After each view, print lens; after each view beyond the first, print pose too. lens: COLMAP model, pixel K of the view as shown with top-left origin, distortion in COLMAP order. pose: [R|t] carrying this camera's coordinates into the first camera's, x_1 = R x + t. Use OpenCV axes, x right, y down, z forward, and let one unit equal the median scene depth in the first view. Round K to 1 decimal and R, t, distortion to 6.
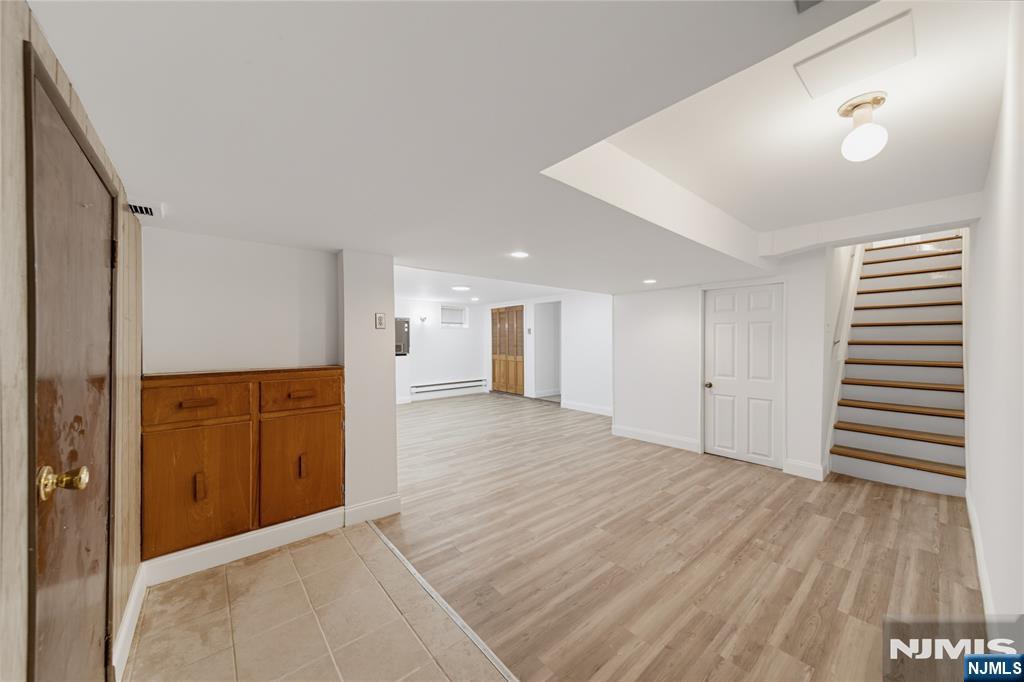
lens RADIAL K [[363.5, 0, 510.2], [0, 363.5, 342.4], [0, 0, 1]] dist [0.008370, 0.000065]
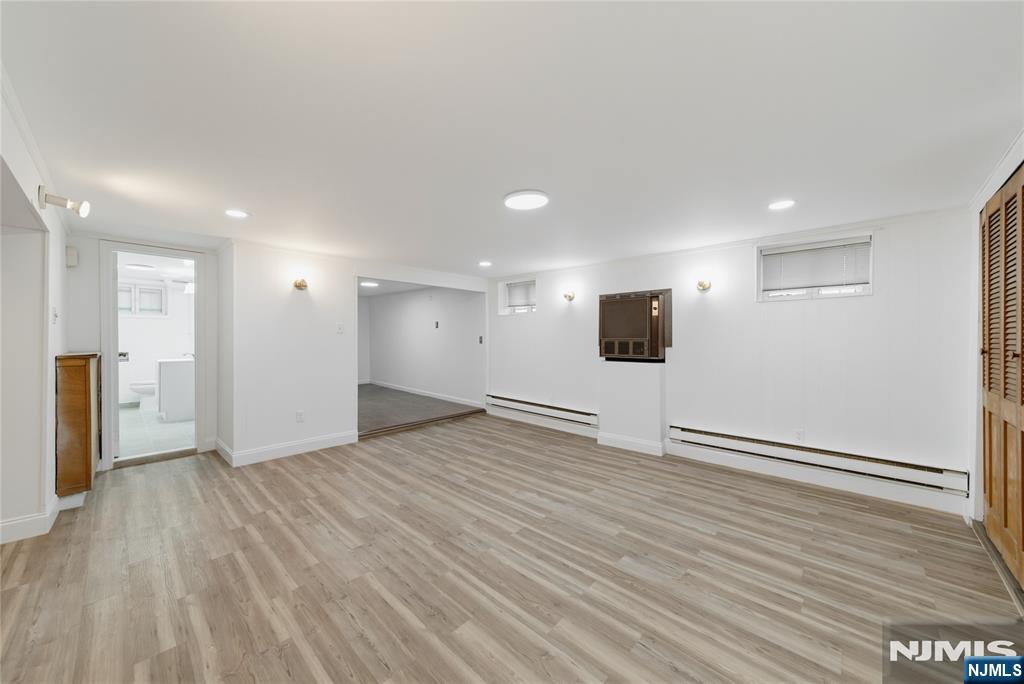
lens RADIAL K [[368.0, 0, 506.8], [0, 368.0, 339.1], [0, 0, 1]] dist [0.001997, 0.000030]
pose [[0.094973, 0.003769, -0.995473, 0.227532], [-0.006457, 0.999974, 0.003170, 0.002442], [0.995459, 0.006127, 0.094994, 0.790149]]
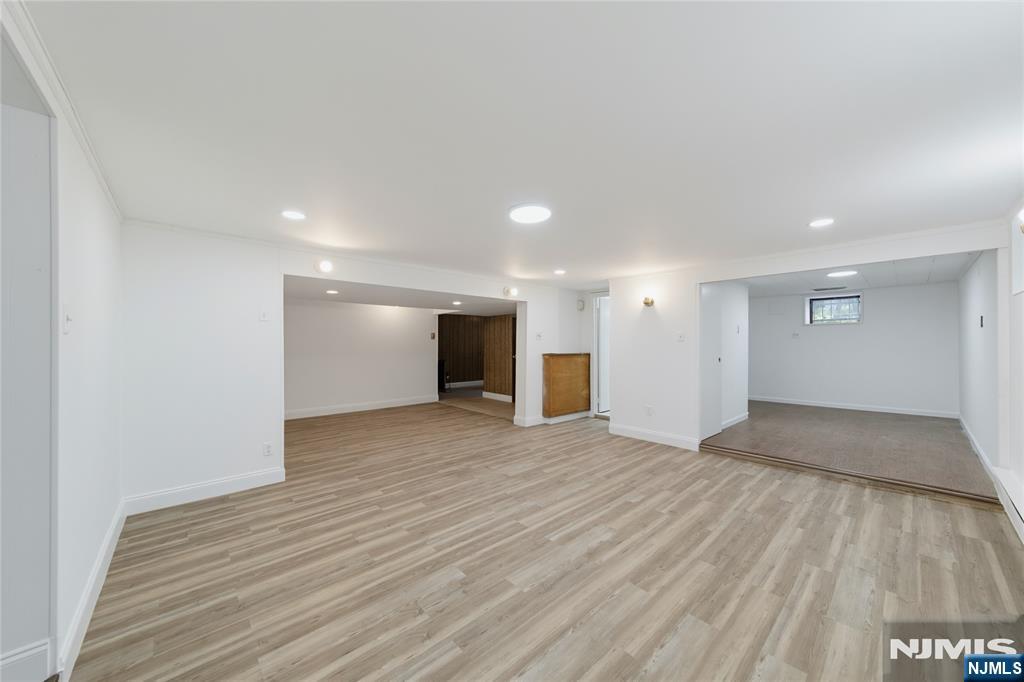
lens RADIAL K [[363.5, 0, 510.2], [0, 363.5, 342.4], [0, 0, 1]] dist [0.008370, 0.000065]
pose [[-0.999607, 0.001524, -0.028007, -0.085214], [0.001581, 0.999997, -0.002004, -0.001192], [0.028004, -0.002047, -0.999606, 1.196419]]
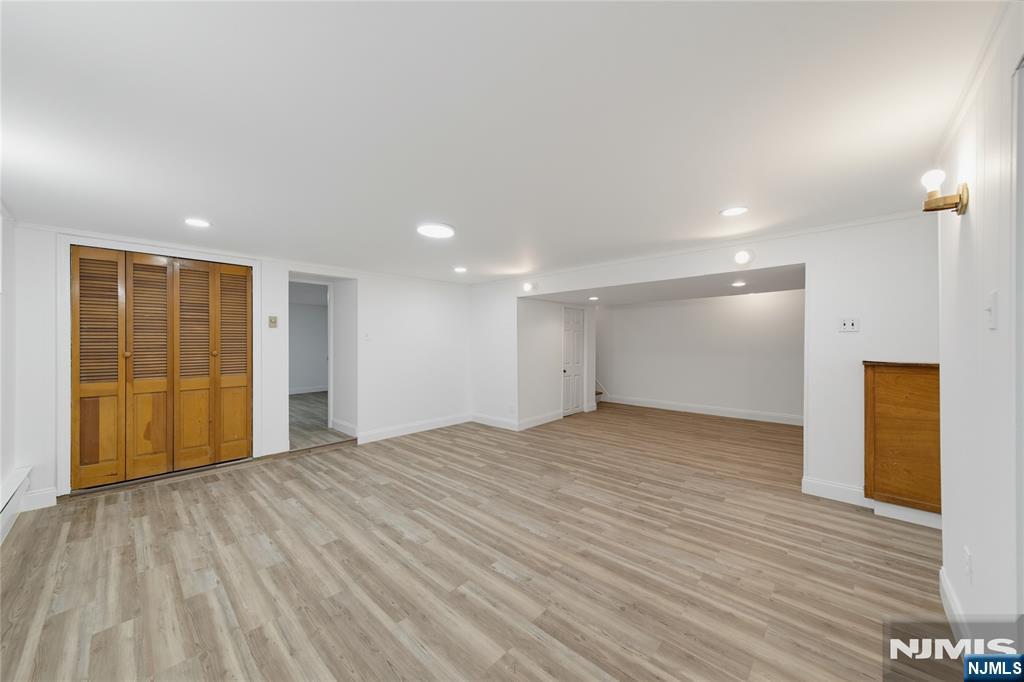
lens RADIAL K [[363.5, 0, 510.2], [0, 363.5, 342.4], [0, 0, 1]] dist [0.008370, 0.000065]
pose [[-0.105279, 0.003091, 0.994438, -0.531558], [0.008382, 0.999962, -0.002221, 0.000955], [-0.994407, 0.008102, -0.105301, 0.800671]]
